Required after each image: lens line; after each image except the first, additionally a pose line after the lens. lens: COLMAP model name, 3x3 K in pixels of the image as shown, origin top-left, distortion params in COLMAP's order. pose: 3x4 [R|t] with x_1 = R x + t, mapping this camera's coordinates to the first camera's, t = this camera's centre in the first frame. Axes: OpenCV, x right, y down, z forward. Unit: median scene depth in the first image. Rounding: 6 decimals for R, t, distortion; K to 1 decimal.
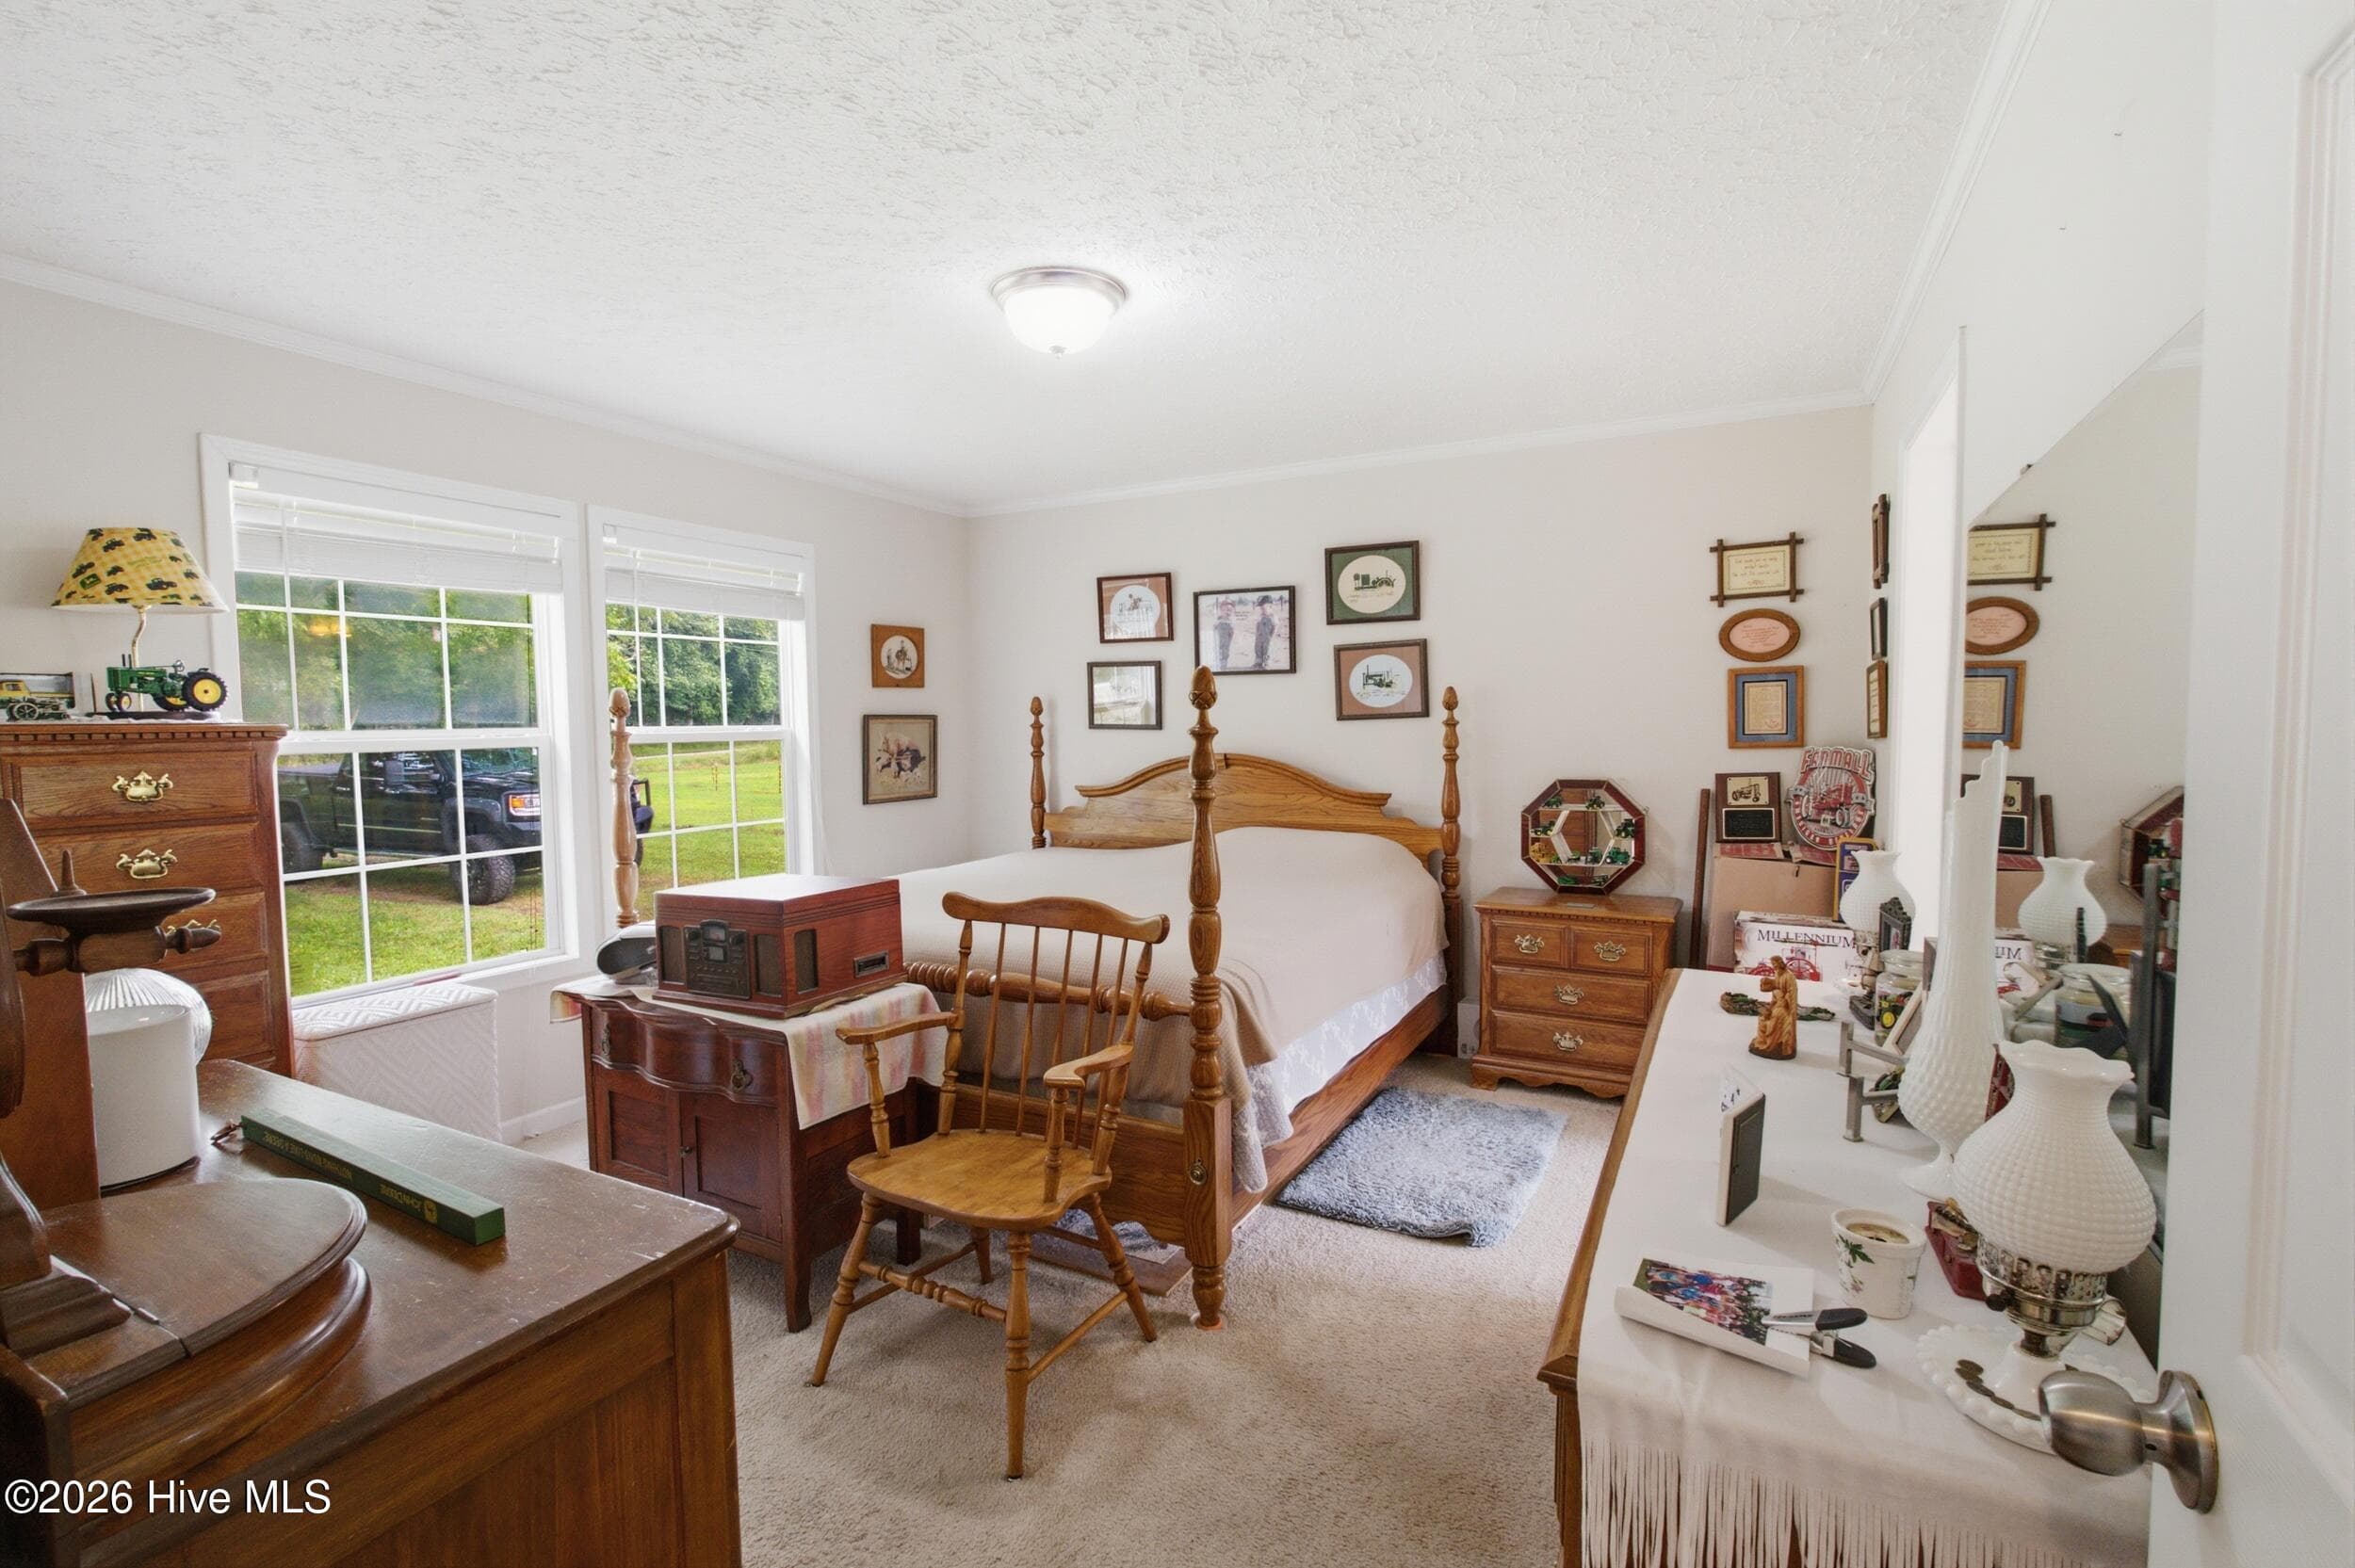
lens RADIAL K [[1093.7, 0, 1177.1], [0, 1093.7, 785.9], [0, 0, 1]] dist [-0.005466, -0.000626]
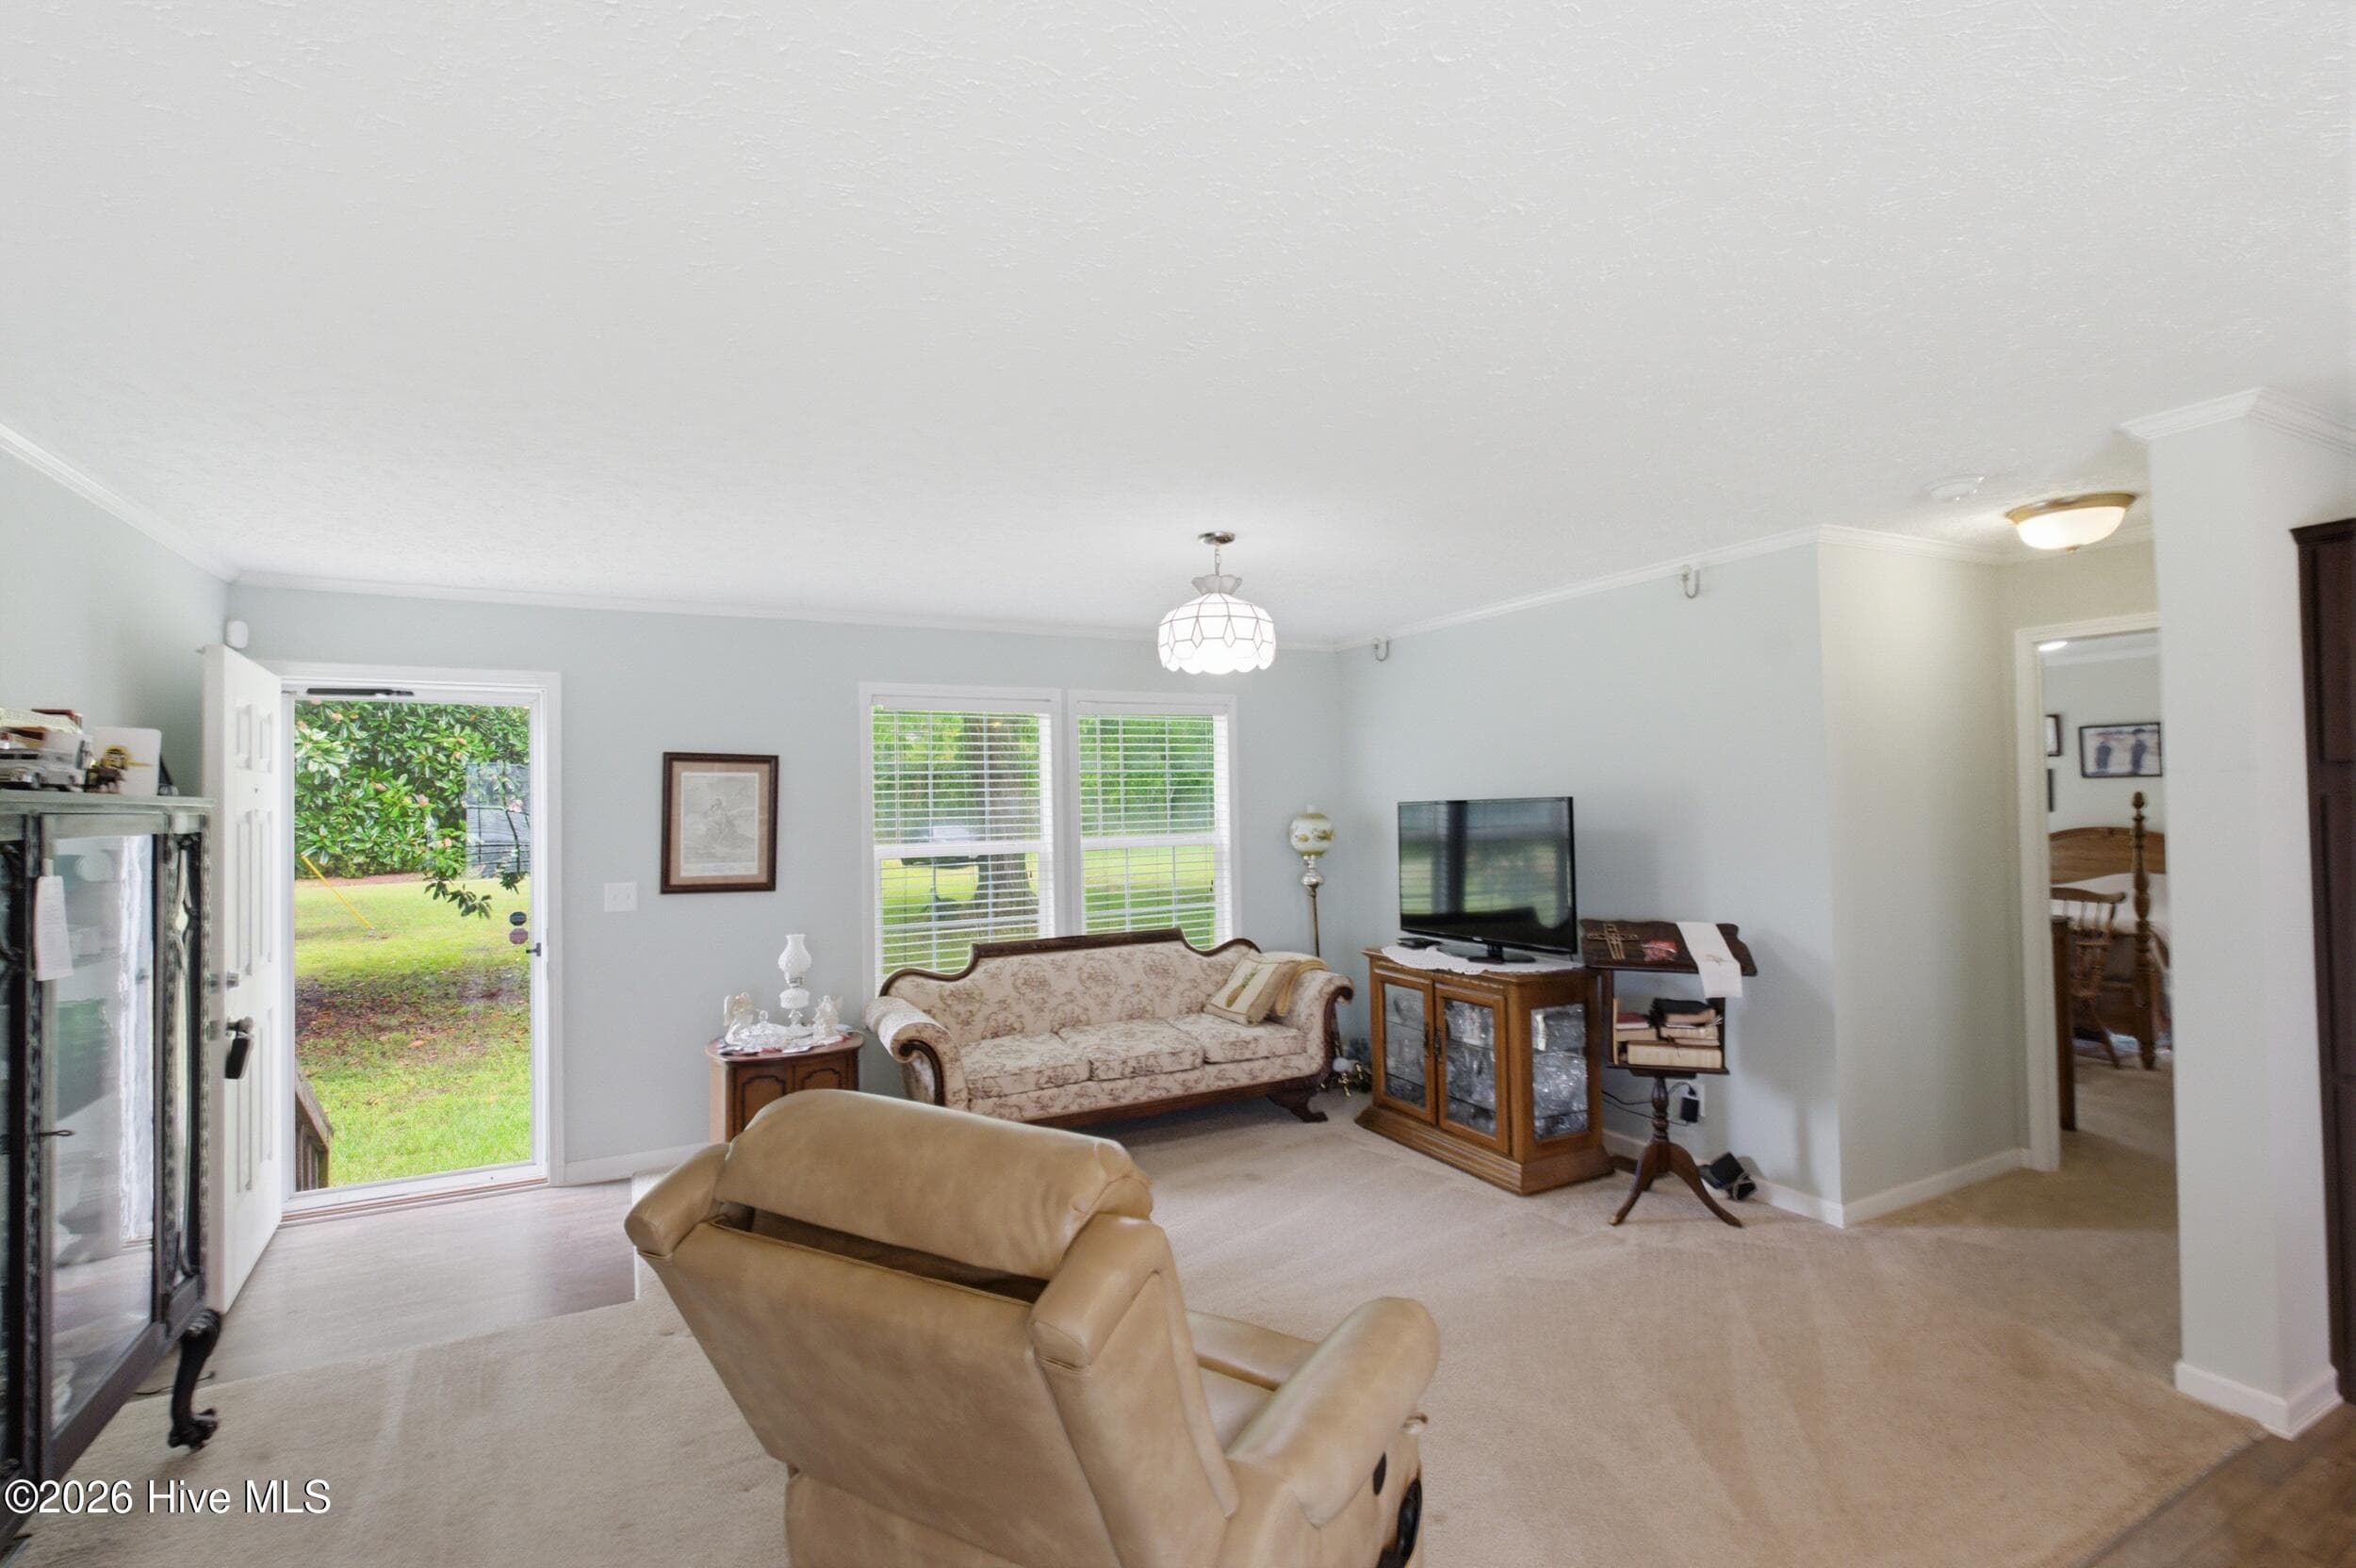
lens RADIAL K [[1094.3, 0, 1183.7], [0, 1094.3, 782.7], [0, 0, 1]] dist [-0.005466, -0.000626]
pose [[0.827596, -0.018750, -0.561011, -0.361713], [-0.023537, 0.997404, -0.068056, 0.083526], [0.560830, 0.069527, 0.825006, -2.121736]]
